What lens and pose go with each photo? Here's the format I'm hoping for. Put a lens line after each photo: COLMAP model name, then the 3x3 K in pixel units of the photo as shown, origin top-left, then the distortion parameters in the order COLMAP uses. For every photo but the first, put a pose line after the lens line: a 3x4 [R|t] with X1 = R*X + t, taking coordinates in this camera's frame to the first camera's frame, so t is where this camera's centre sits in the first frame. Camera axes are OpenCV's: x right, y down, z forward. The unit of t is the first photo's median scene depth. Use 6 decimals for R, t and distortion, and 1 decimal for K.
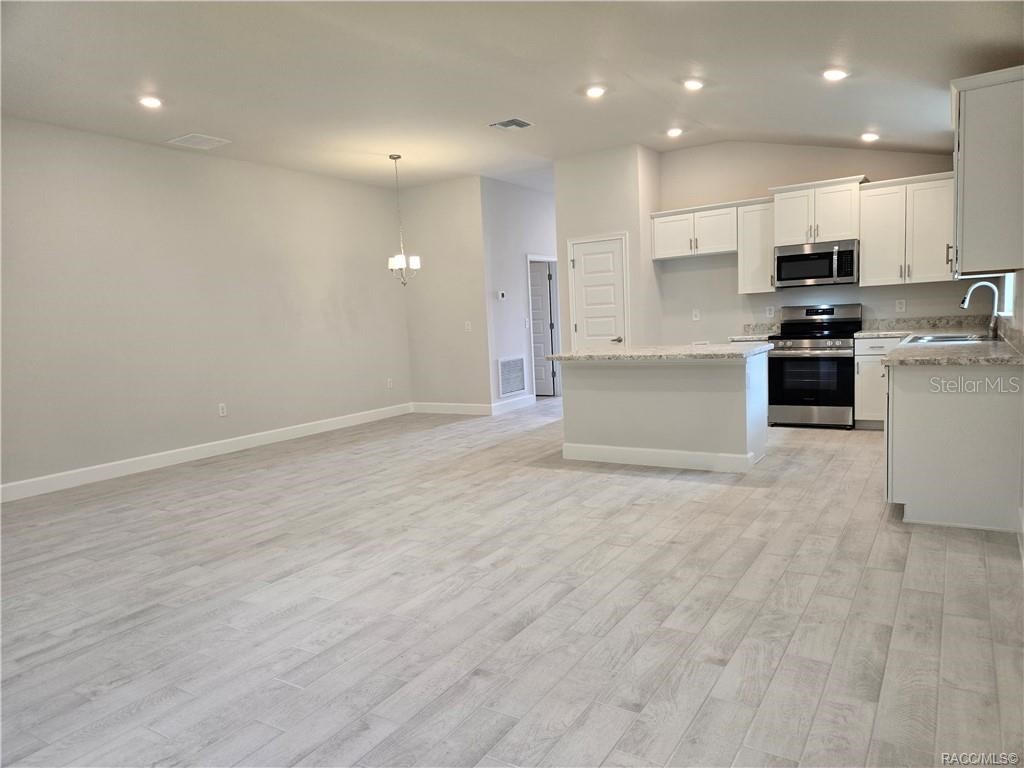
lens RADIAL K [[685.4, 0, 508.0], [0, 685.4, 387.3], [0, 0, 1]] dist [0.032325, -0.005978]
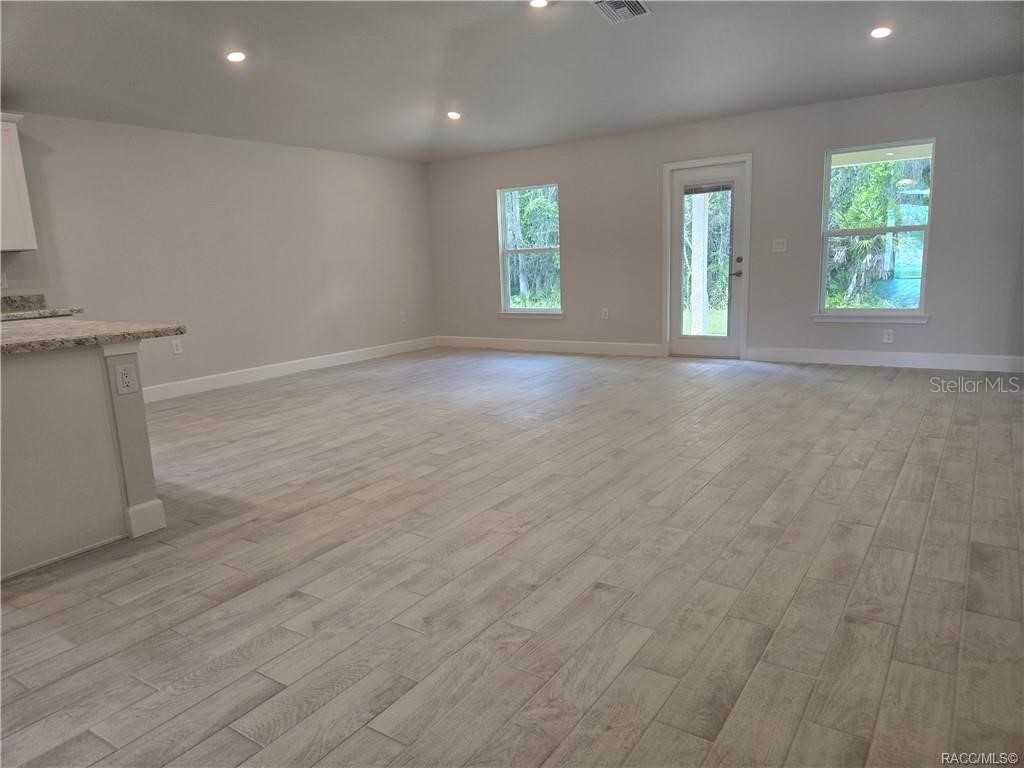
lens RADIAL K [[685.4, 0, 512.4], [0, 685.4, 381.2], [0, 0, 1]] dist [0.032325, -0.005978]
pose [[-0.995359, 0.088079, 0.038754, -0.198489], [0.095418, 0.955537, 0.279007, -0.116193], [-0.012456, 0.281410, -0.959507, 1.336241]]
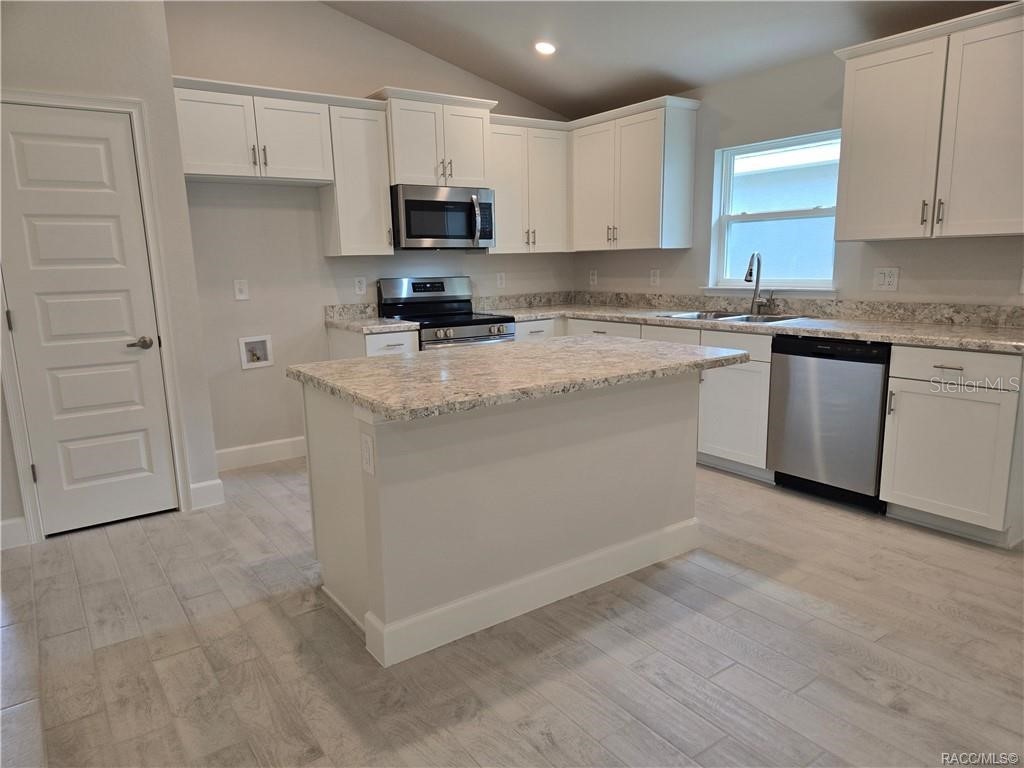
lens RADIAL K [[685.4, 0, 509.7], [0, 685.4, 398.7], [0, 0, 1]] dist [0.032325, -0.005978]
pose [[0.375176, -0.140121, 0.916302, -0.199197], [0.097951, 0.988967, 0.111127, -0.069125], [-0.921764, 0.048060, 0.384762, 0.694097]]
